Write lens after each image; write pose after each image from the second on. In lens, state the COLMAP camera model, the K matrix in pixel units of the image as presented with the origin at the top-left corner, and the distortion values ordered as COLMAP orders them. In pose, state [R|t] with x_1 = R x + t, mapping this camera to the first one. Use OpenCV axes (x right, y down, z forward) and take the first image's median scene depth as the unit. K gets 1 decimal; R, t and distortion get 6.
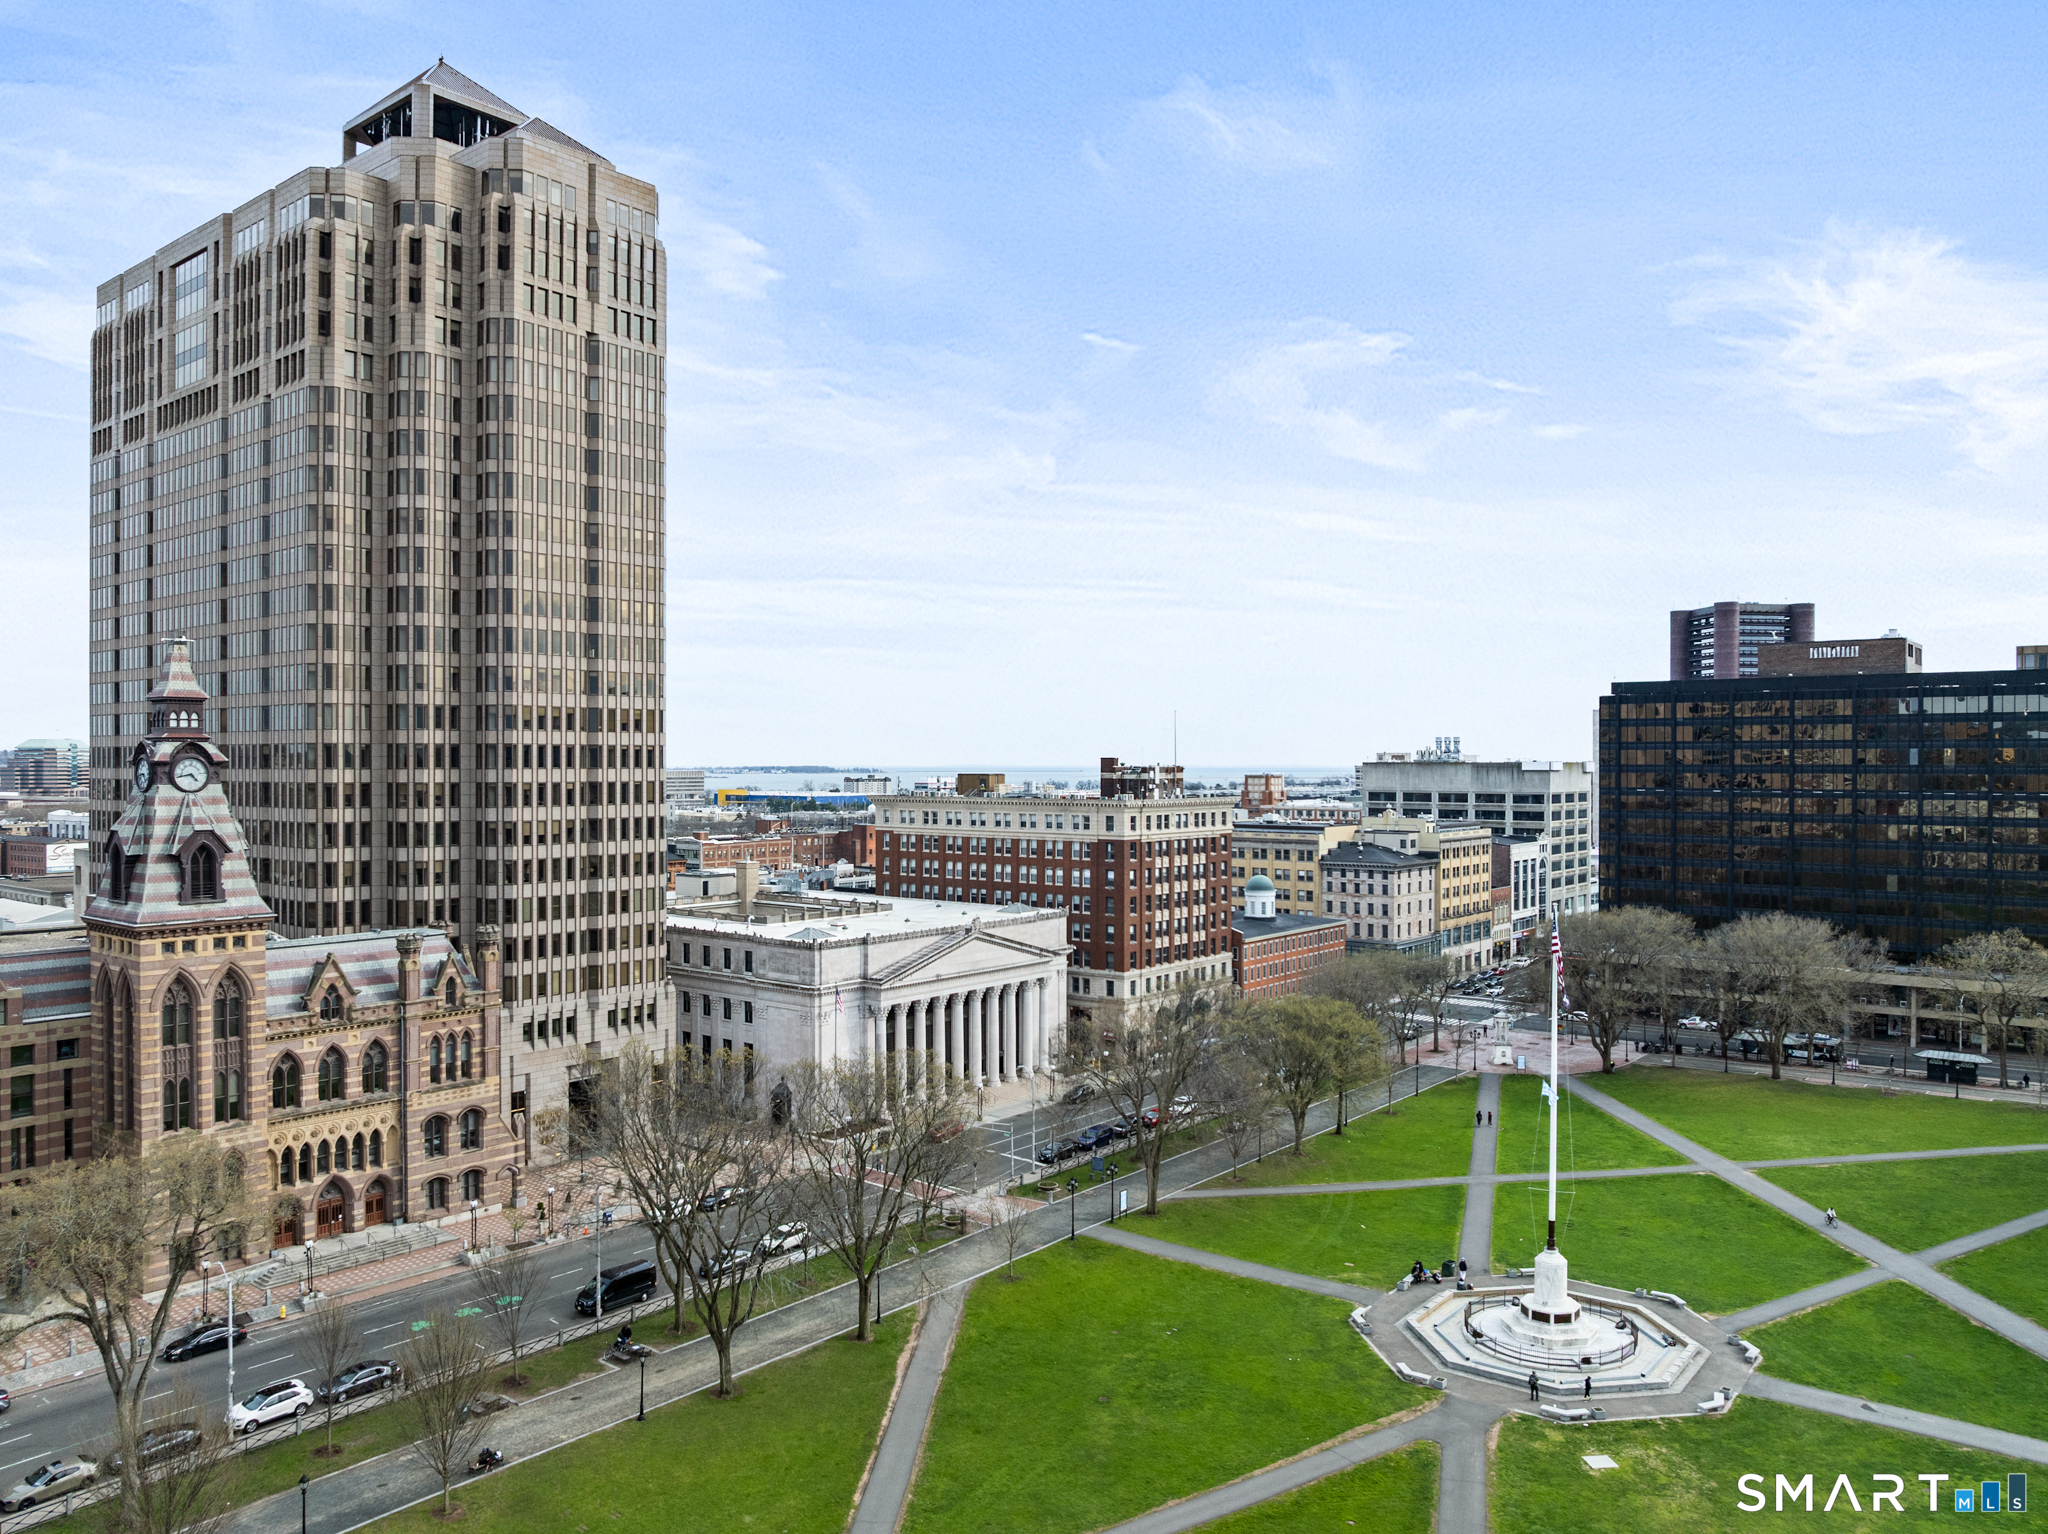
lens RADIAL K [[1502.7, 0, 1035.3], [0, 1502.7, 771.8], [0, 0, 1]] dist [-0.038582, -0.000057]
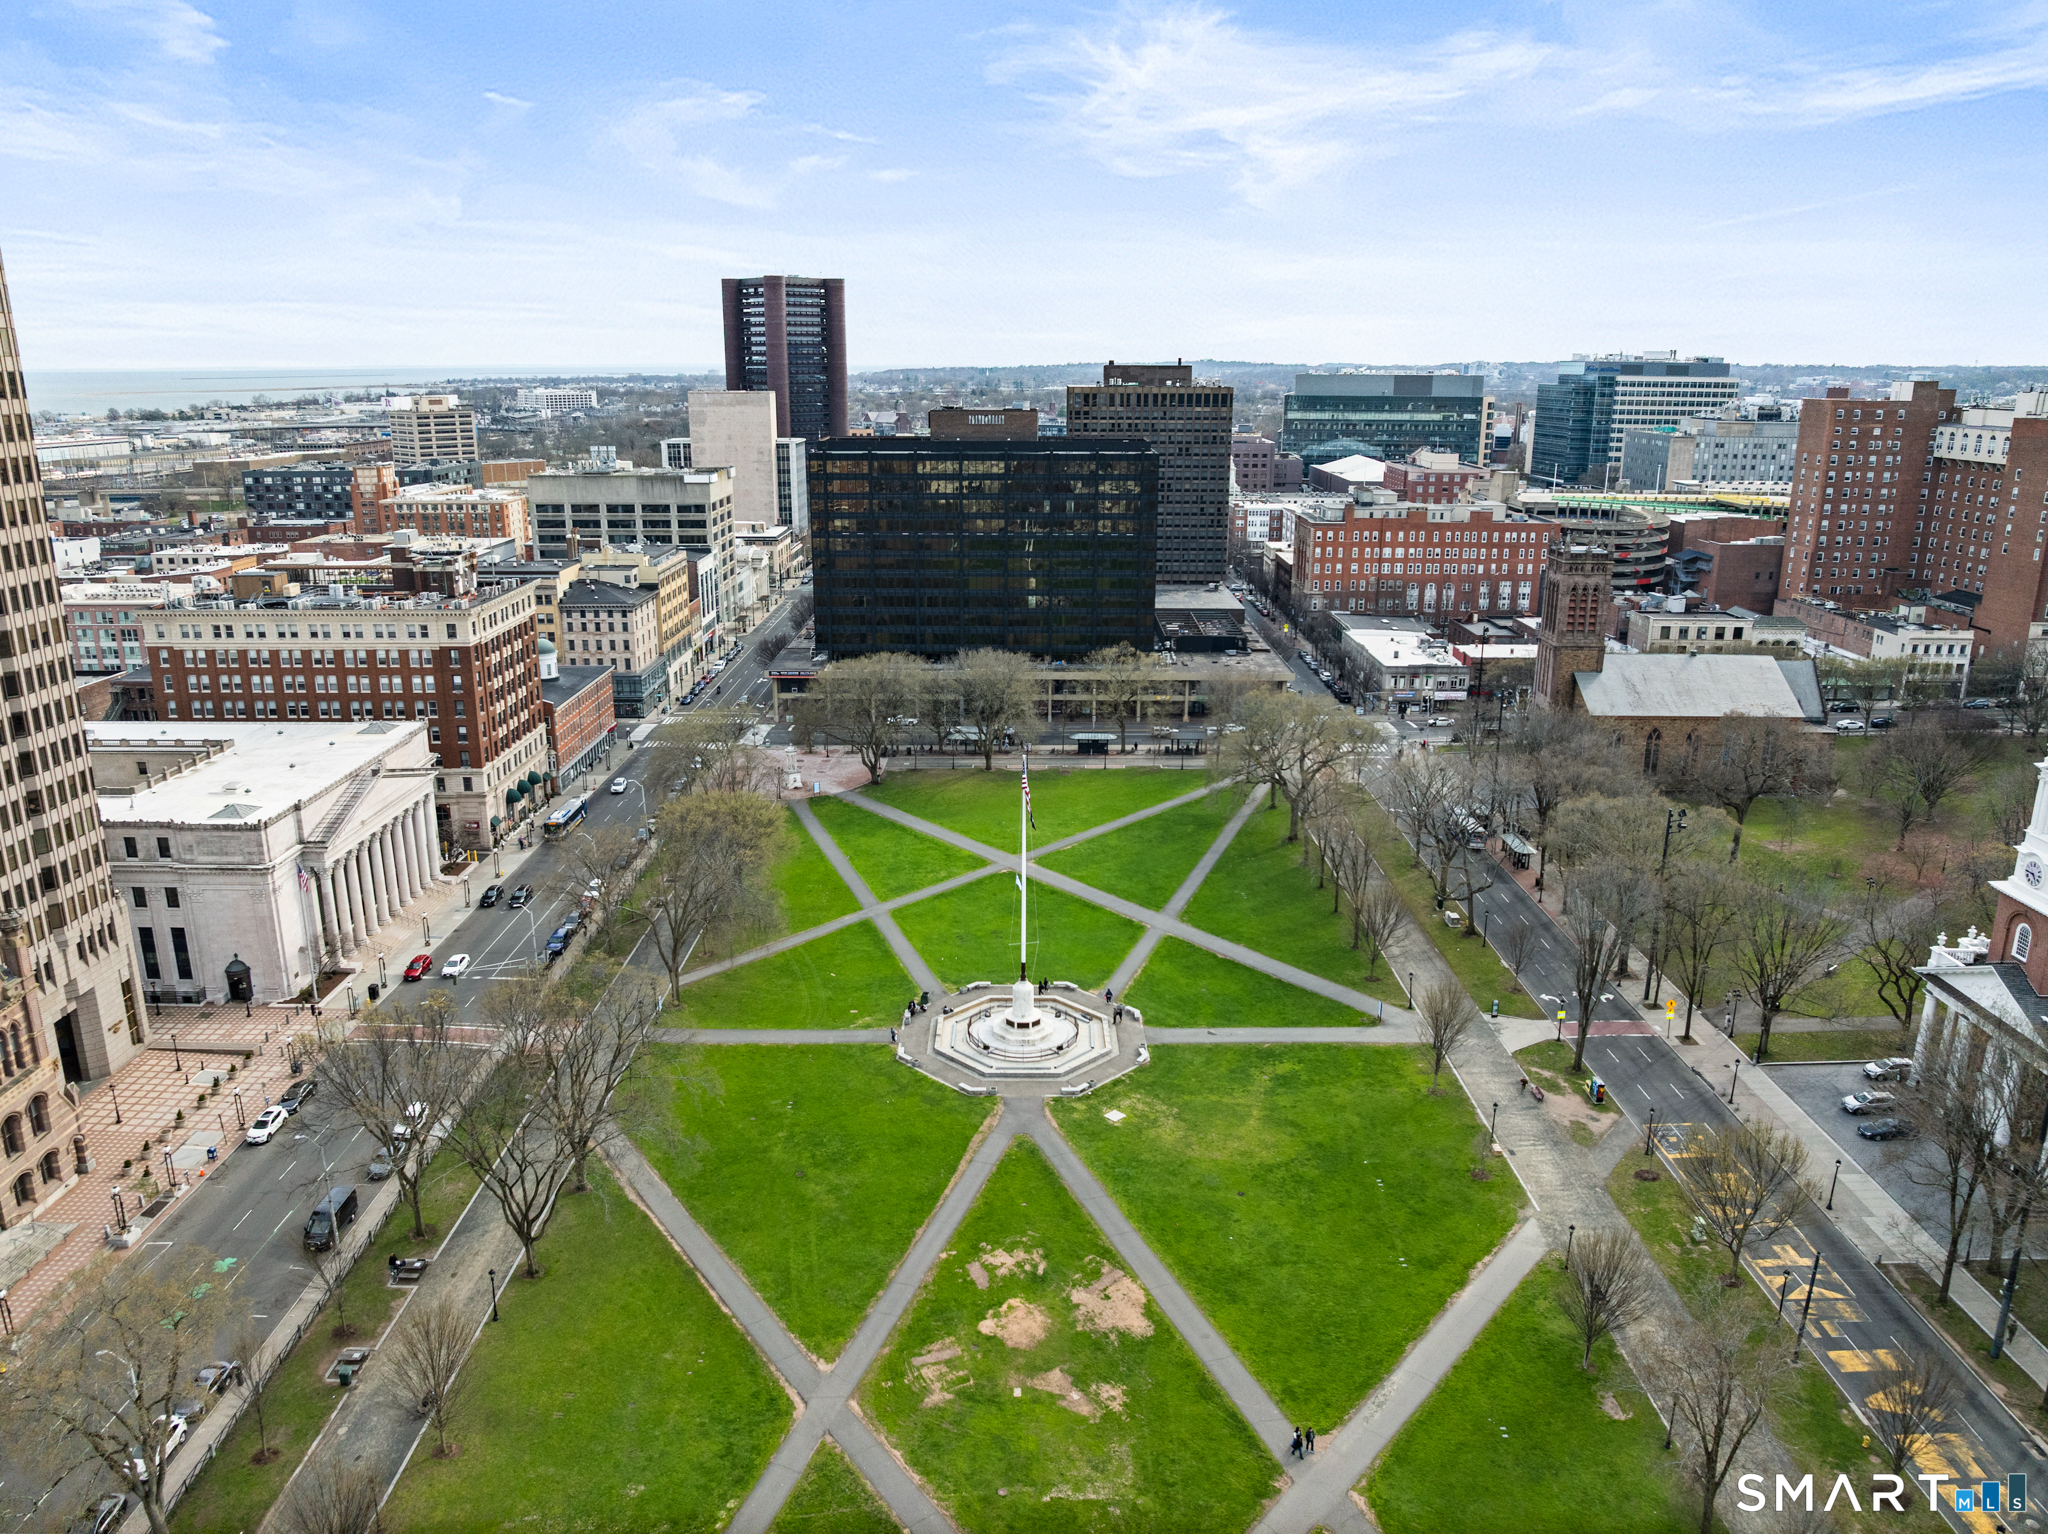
lens RADIAL K [[1502.7, 0, 1019.4], [0, 1502.7, 774.3], [0, 0, 1]] dist [-0.038582, -0.000057]
pose [[0.776607, -0.174140, 0.605439, -0.286061], [-0.004019, 0.959648, 0.281176, -0.161324], [-0.629972, -0.220796, 0.744569, -0.035092]]
